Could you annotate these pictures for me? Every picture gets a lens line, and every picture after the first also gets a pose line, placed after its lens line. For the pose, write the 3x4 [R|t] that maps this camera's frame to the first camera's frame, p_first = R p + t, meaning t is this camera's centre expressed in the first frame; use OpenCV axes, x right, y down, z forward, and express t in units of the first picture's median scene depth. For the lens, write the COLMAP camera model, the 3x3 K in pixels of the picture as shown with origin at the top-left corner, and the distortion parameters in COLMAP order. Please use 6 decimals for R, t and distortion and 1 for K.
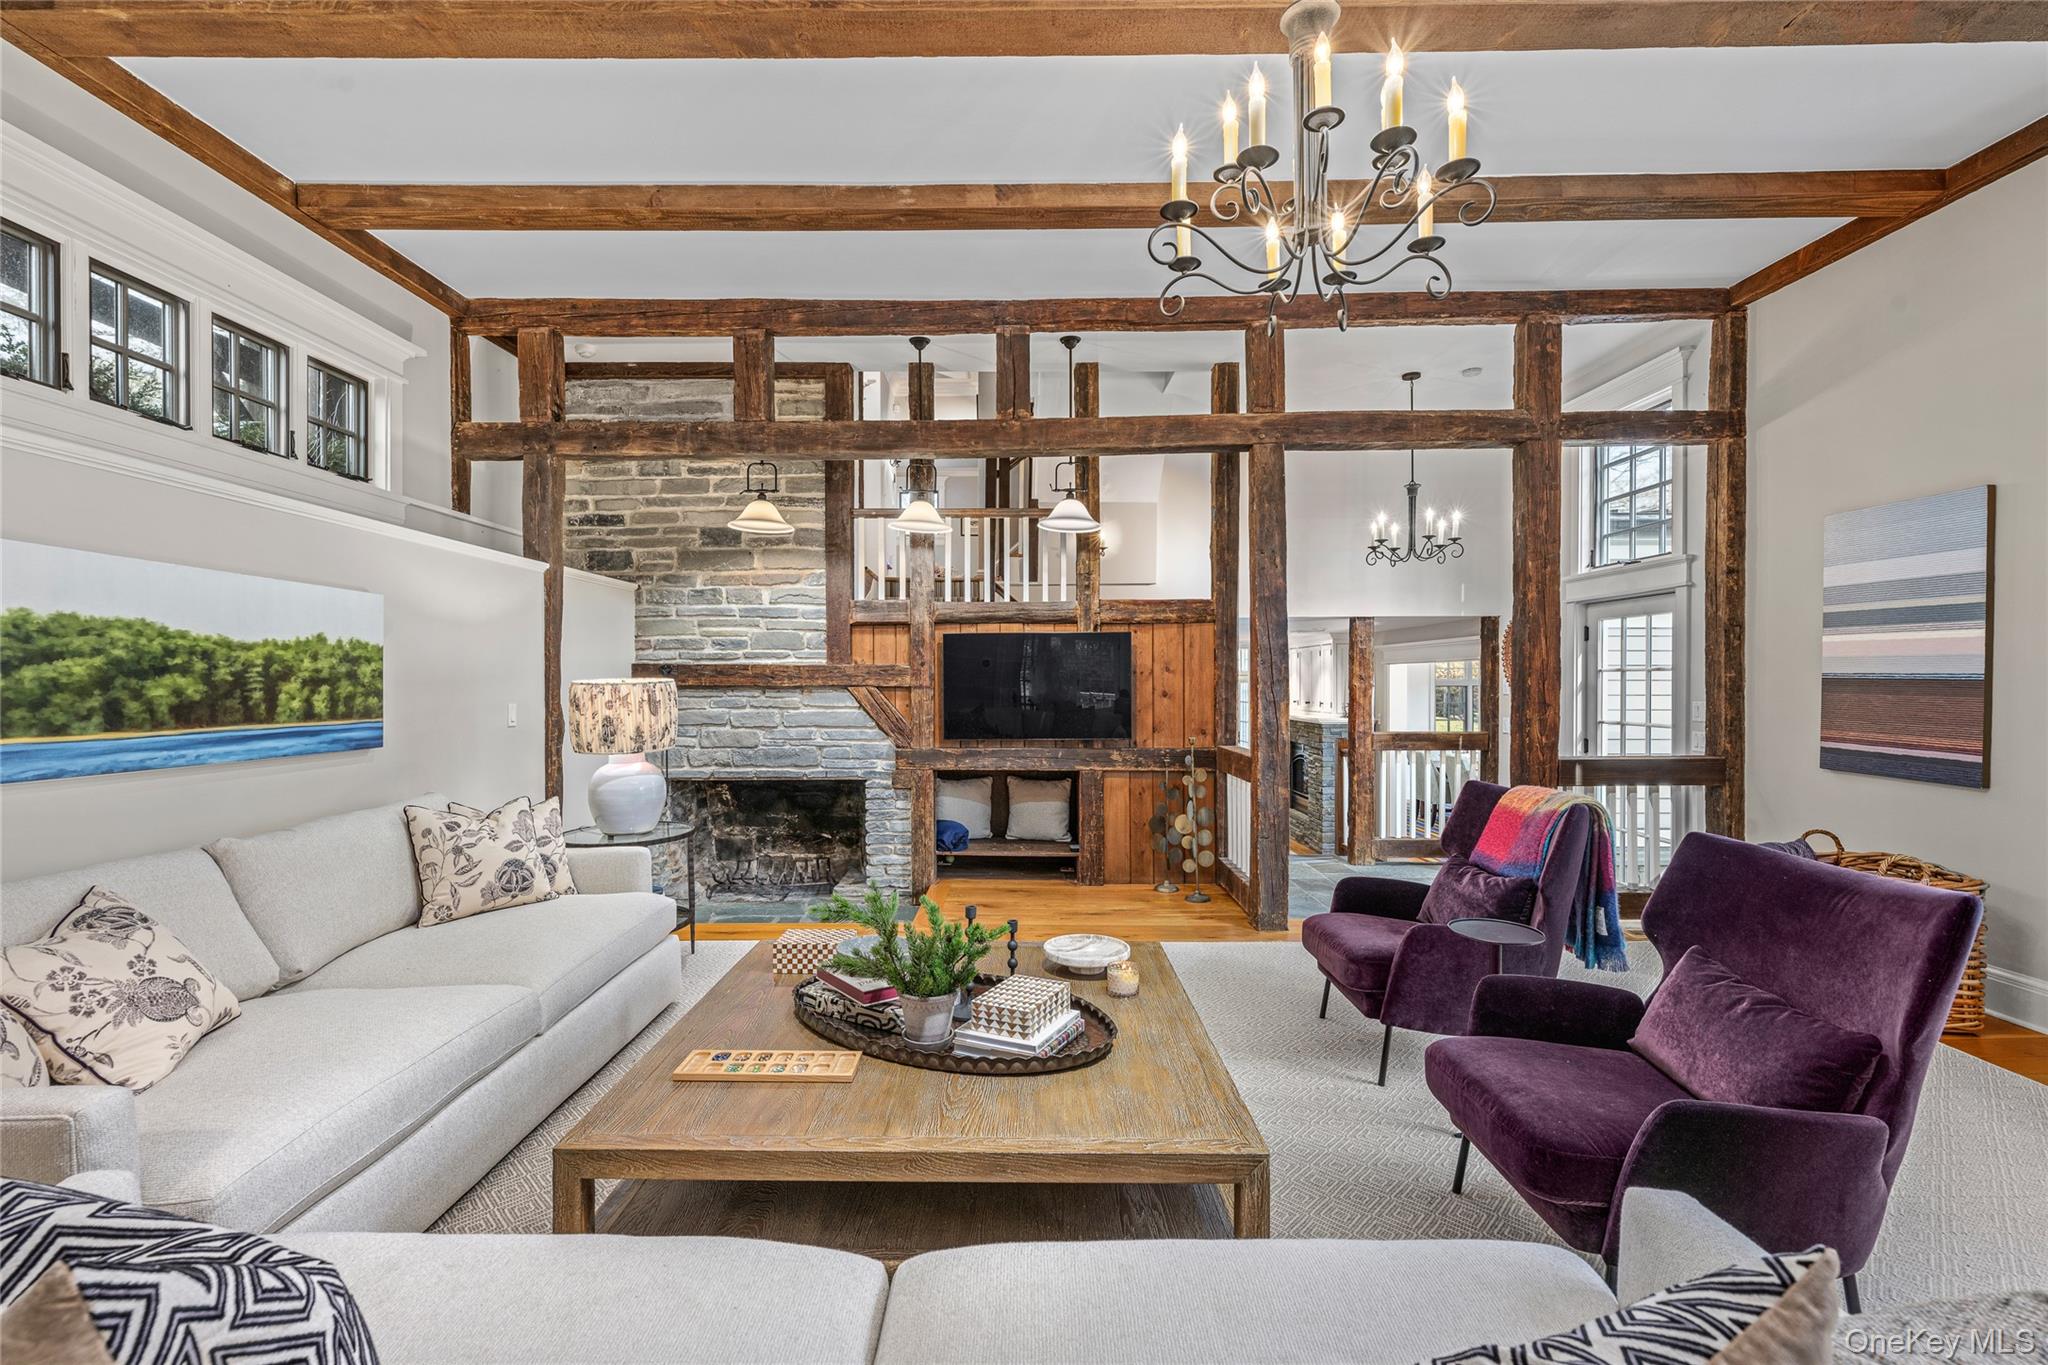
lens RADIAL K [[880.7, 0, 1024.1], [0, 880.7, 682.0], [0, 0, 1]] dist [-0.004708, -0.000050]
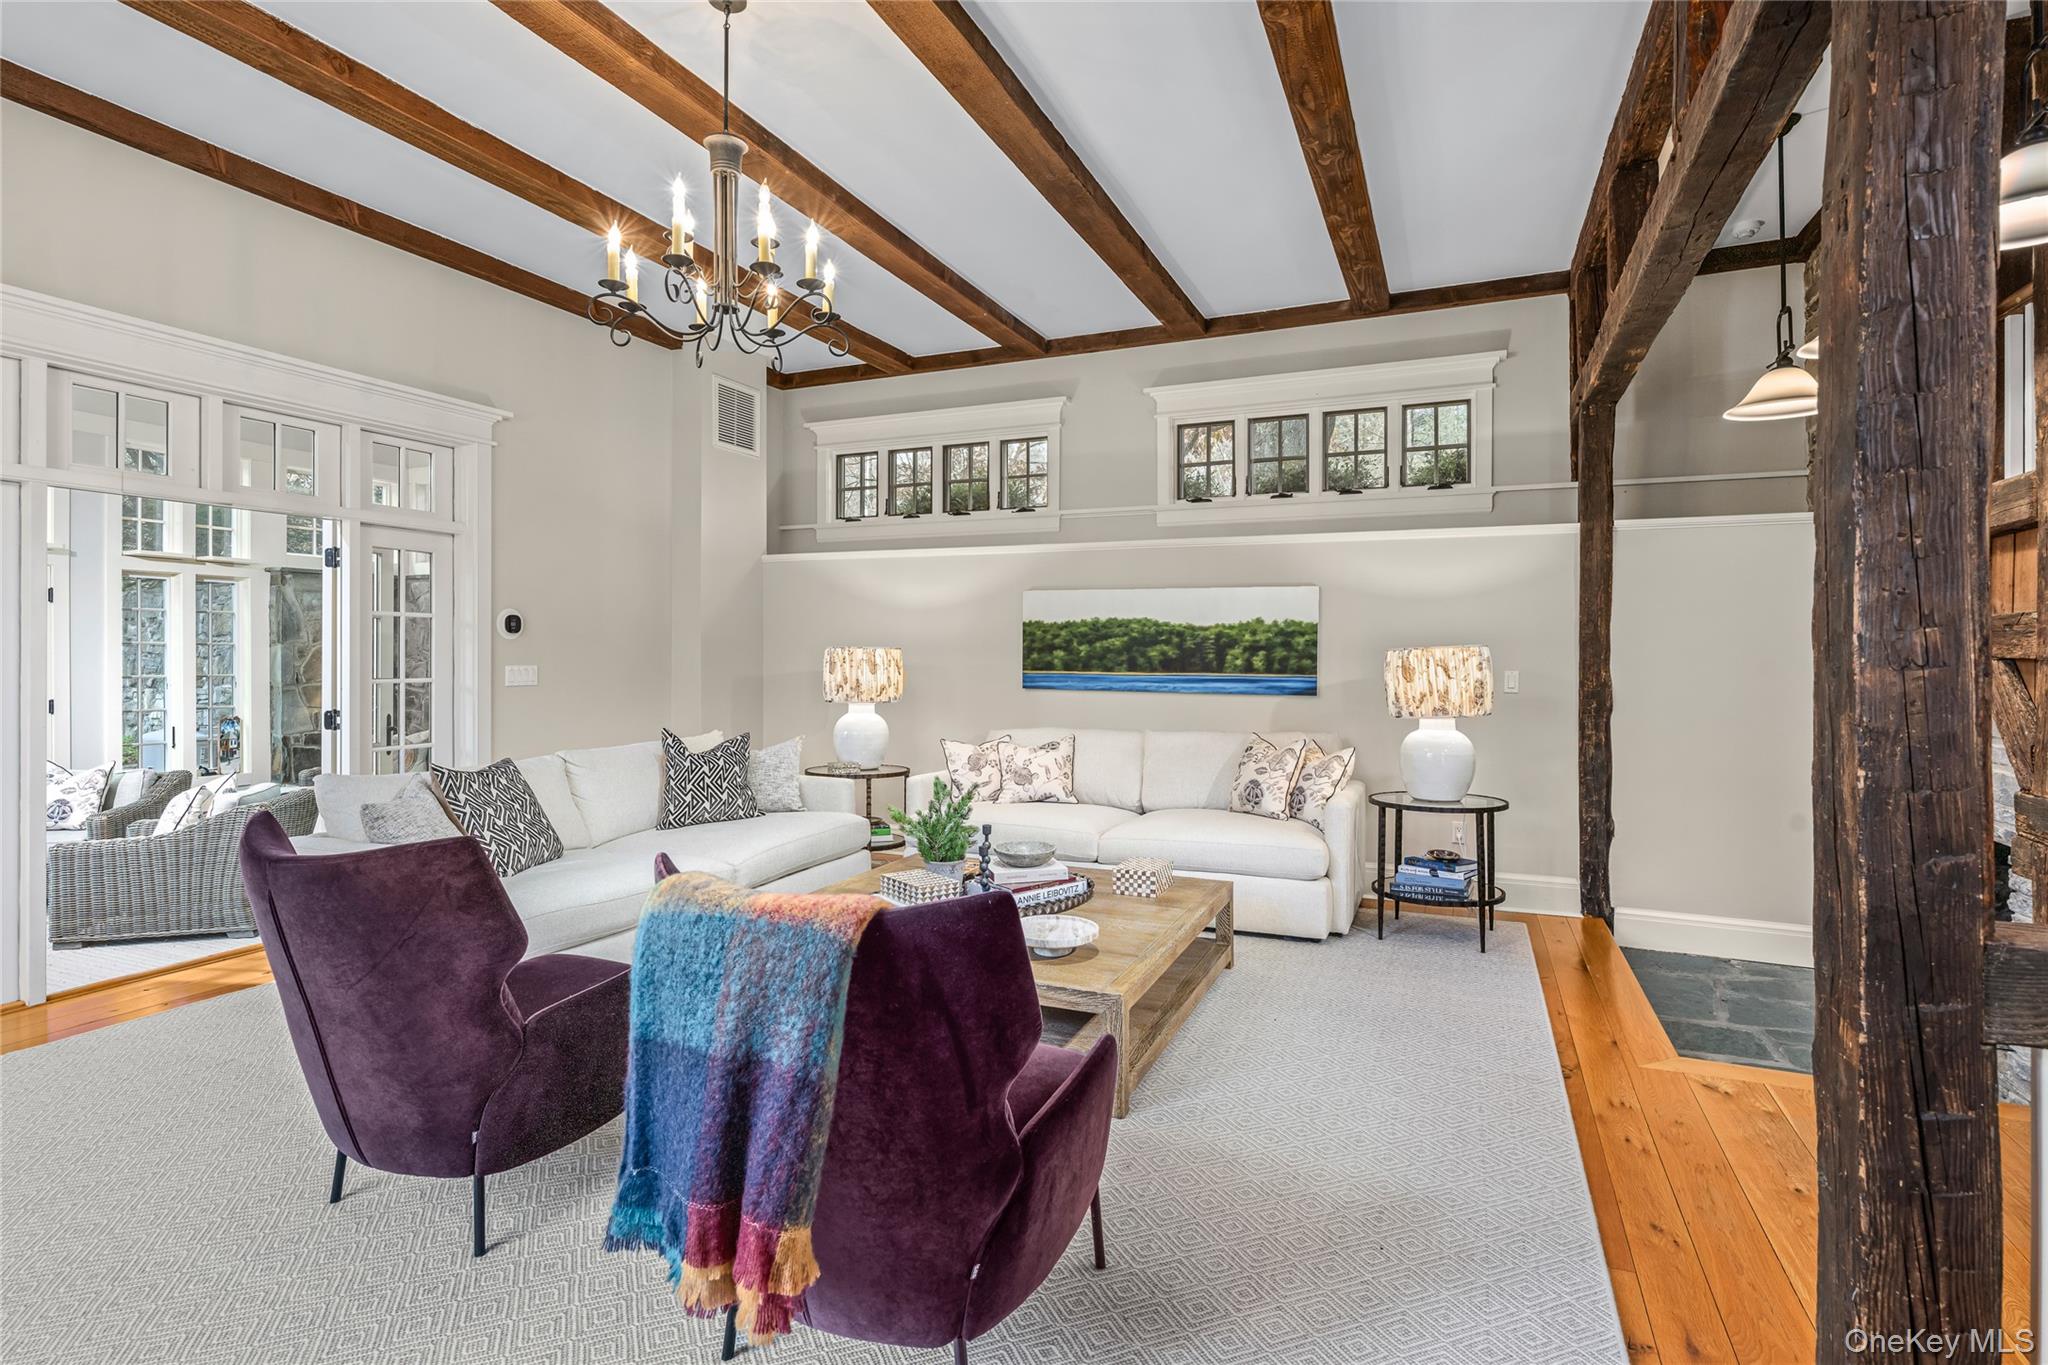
lens RADIAL K [[998.5, 0, 1023.5], [0, 998.5, 664.5], [0, 0, 1]] dist [-0.000457, -0.000375]
pose [[-0.393003, 0.007898, -0.919503, 1.046223], [-0.004821, 0.999932, 0.010649, 0.011801], [0.919524, 0.008618, -0.392938, 1.376373]]
